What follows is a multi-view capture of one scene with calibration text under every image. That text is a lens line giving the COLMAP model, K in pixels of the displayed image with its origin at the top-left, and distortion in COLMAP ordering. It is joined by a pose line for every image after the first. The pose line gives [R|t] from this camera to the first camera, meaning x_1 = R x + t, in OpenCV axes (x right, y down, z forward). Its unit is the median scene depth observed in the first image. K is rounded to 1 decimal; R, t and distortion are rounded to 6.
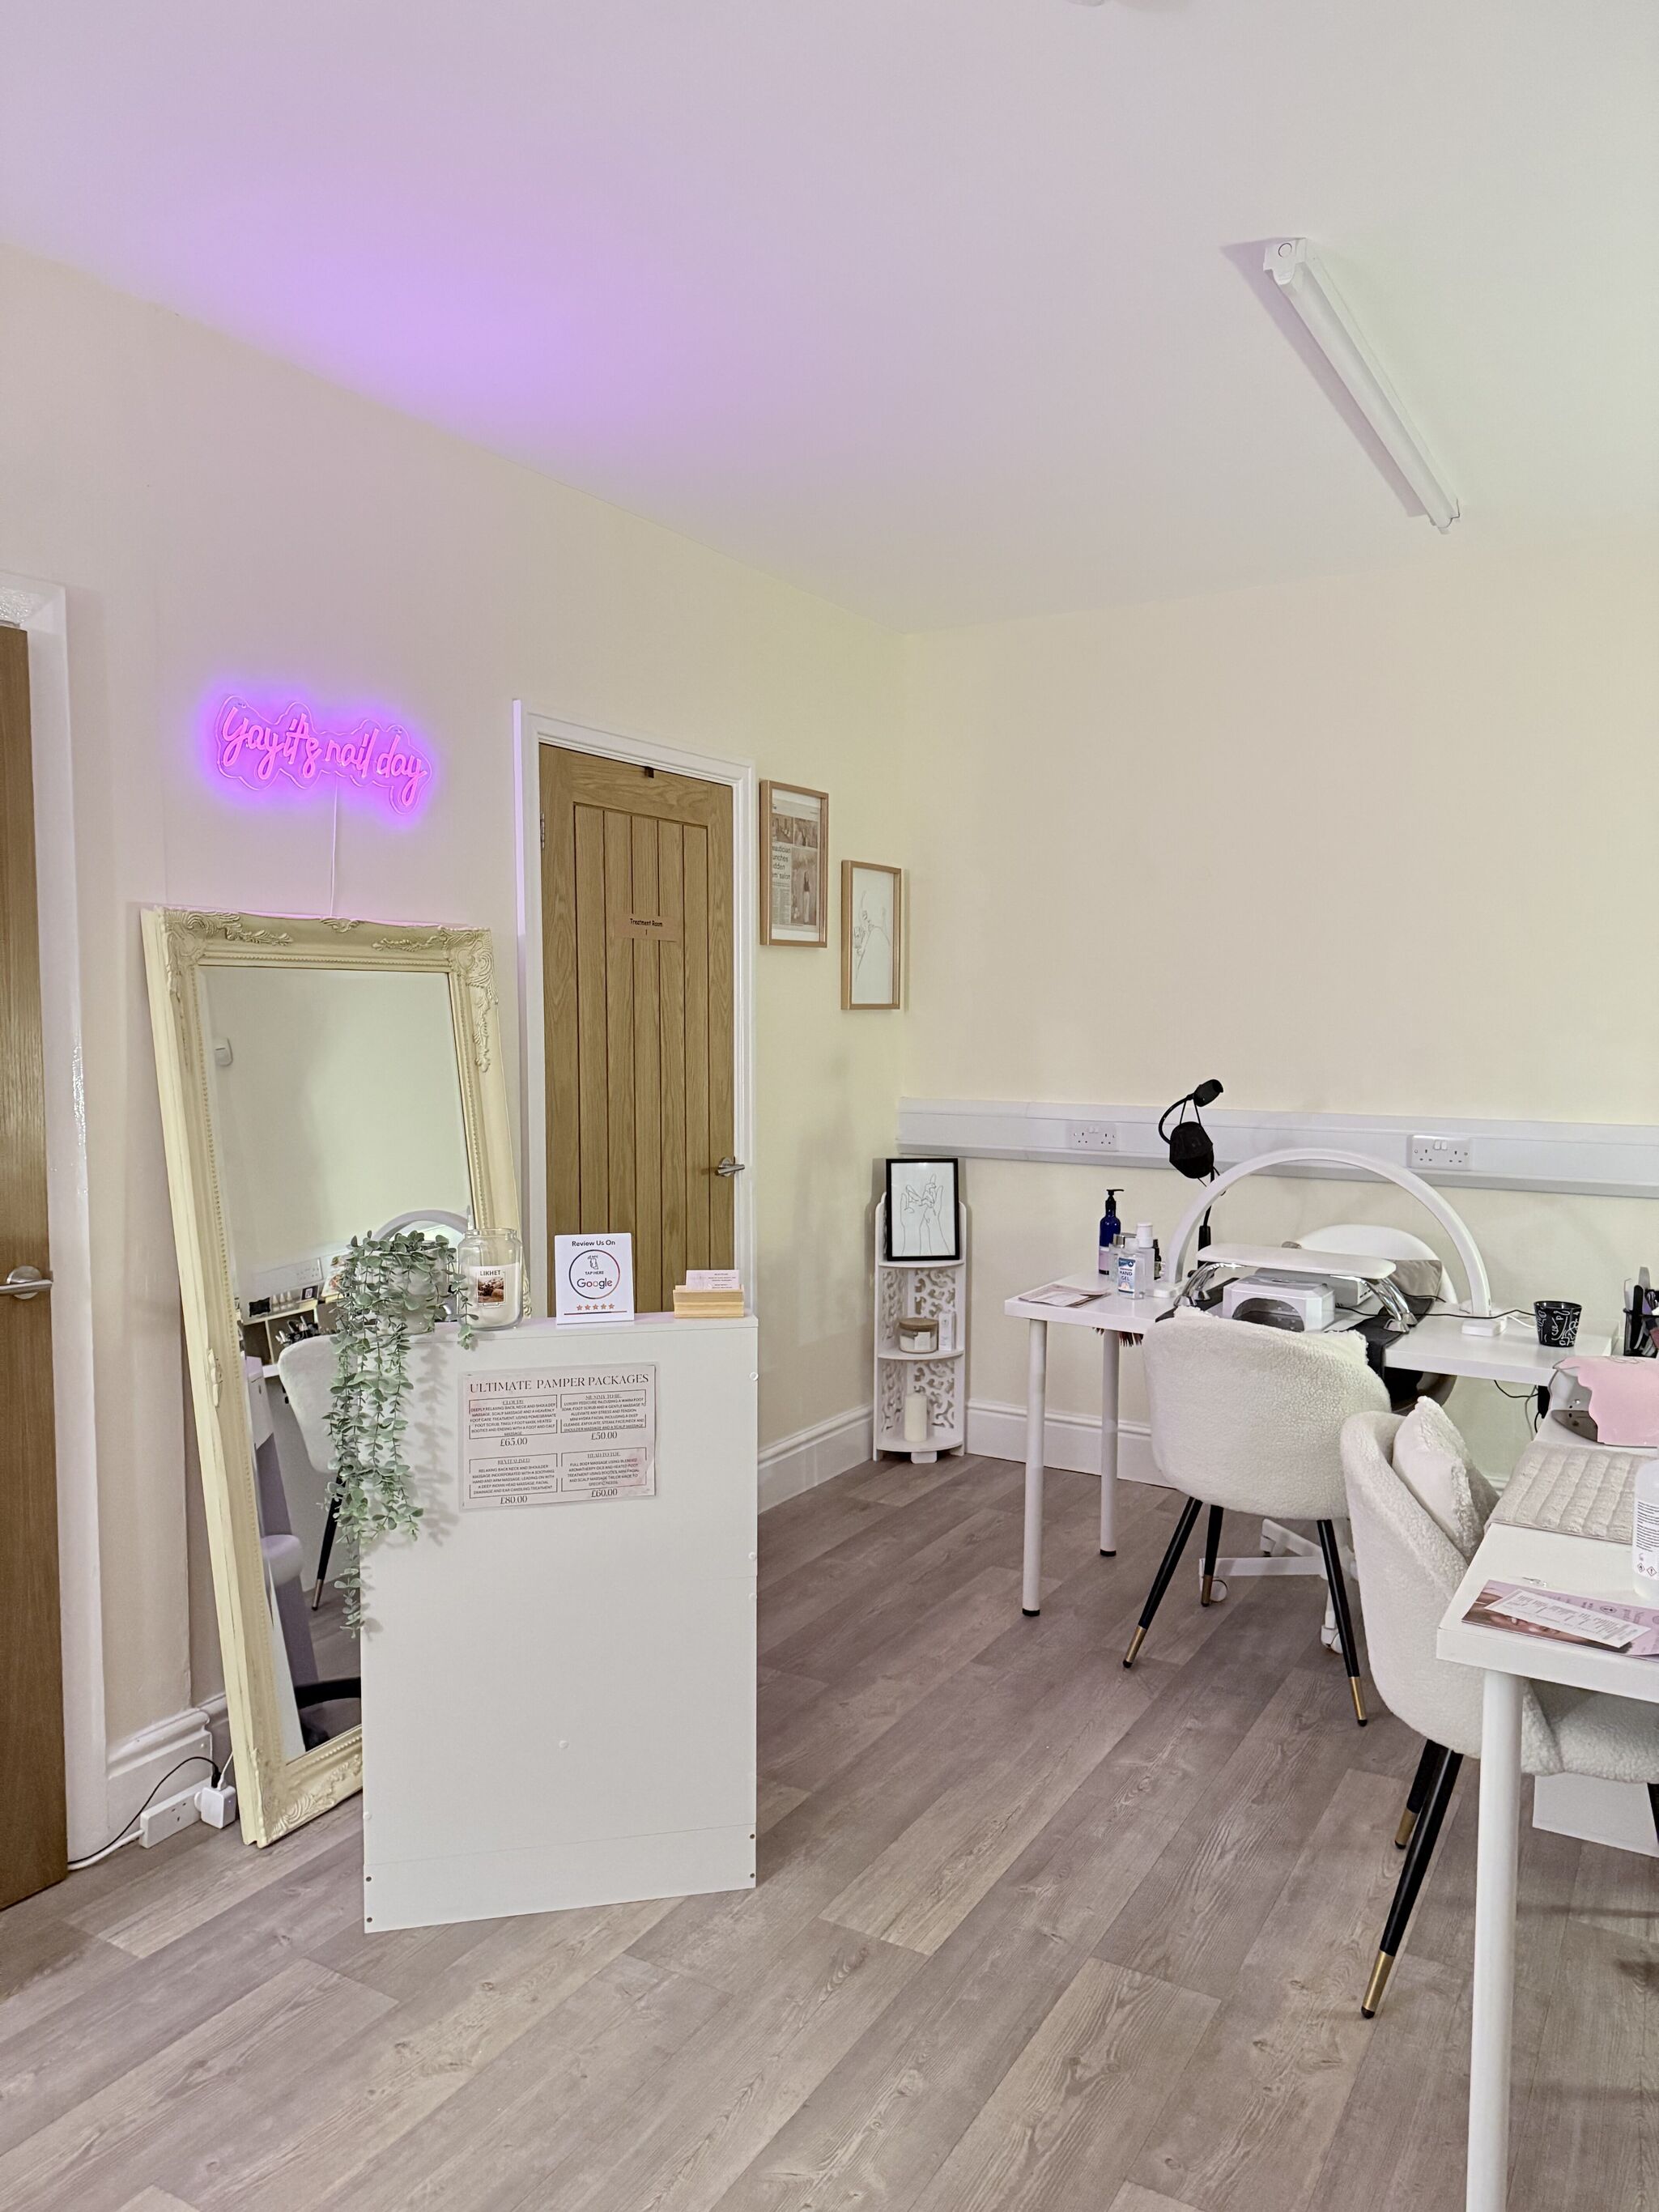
lens RADIAL K [[1545.7, 0, 849.4], [0, 1545.7, 1117.5], [0, 0, 1]] dist [0.051166, -0.048217]
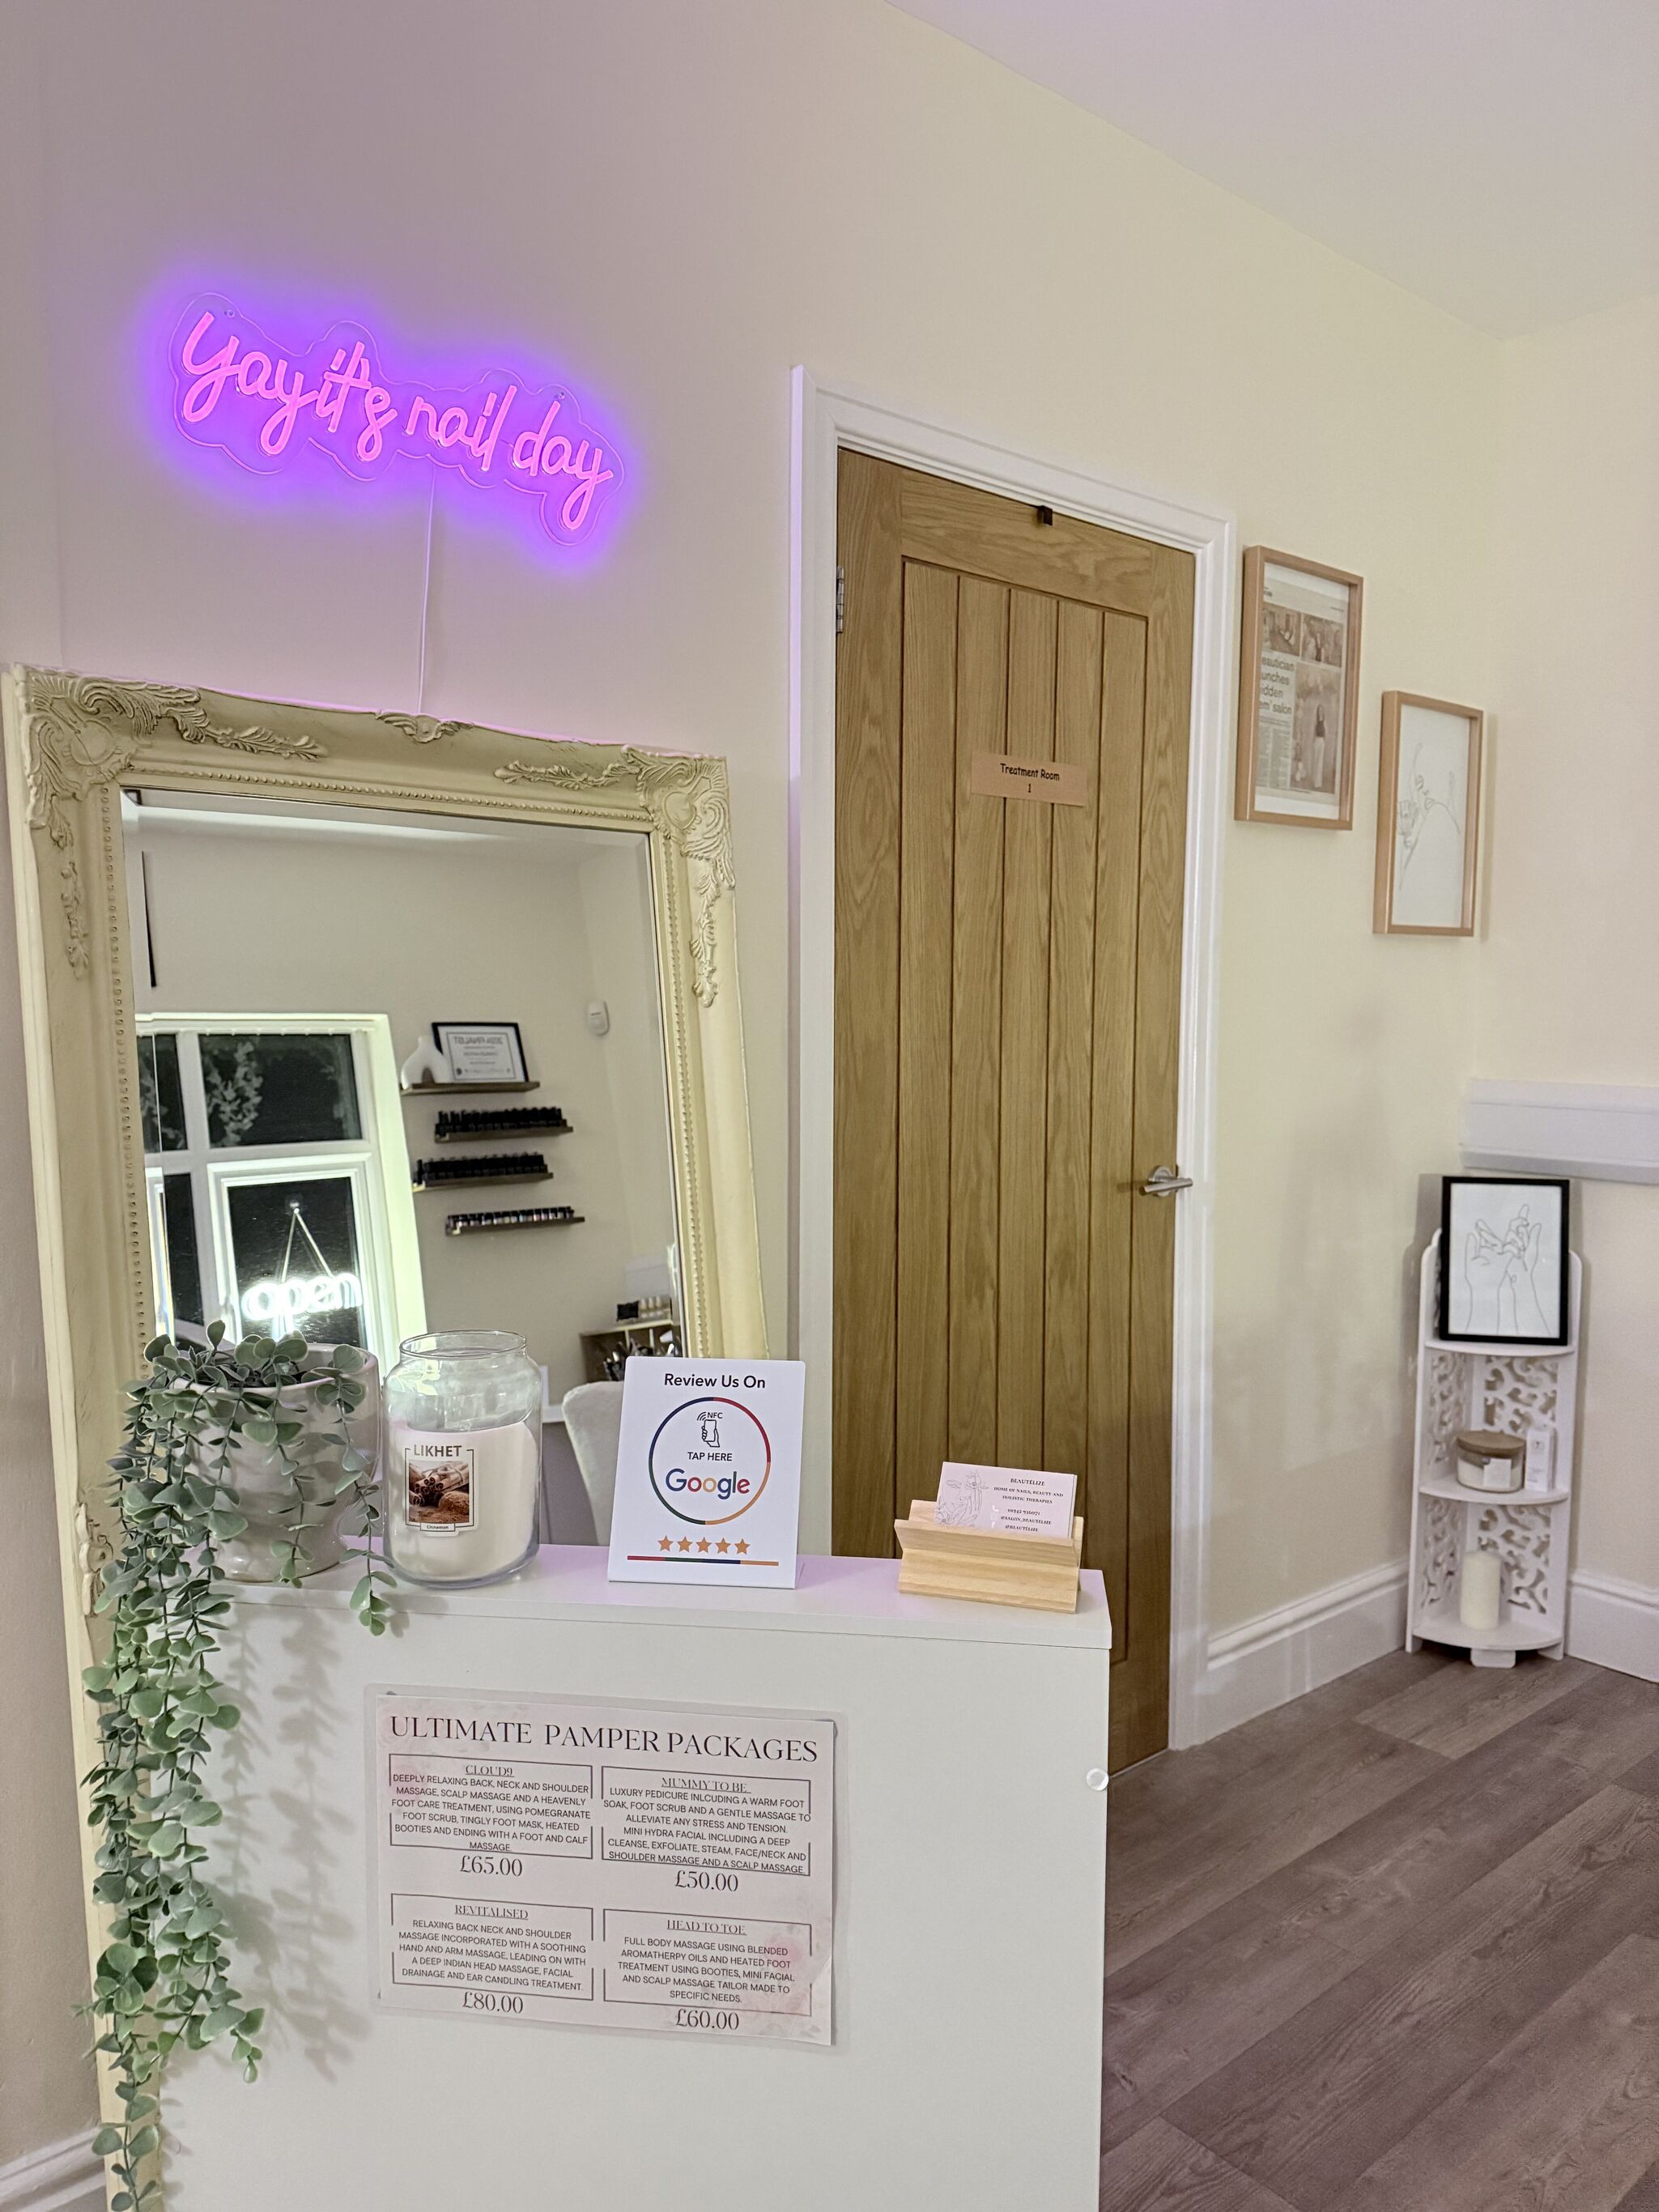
lens RADIAL K [[1545.7, 0, 818.2], [0, 1545.7, 1111.0], [0, 0, 1]] dist [0.051166, -0.048217]
pose [[0.940531, 0.030343, -0.338349, -0.001450], [-0.029027, 0.999539, 0.008948, 0.002745], [0.338464, 0.001405, 0.940978, 0.409488]]
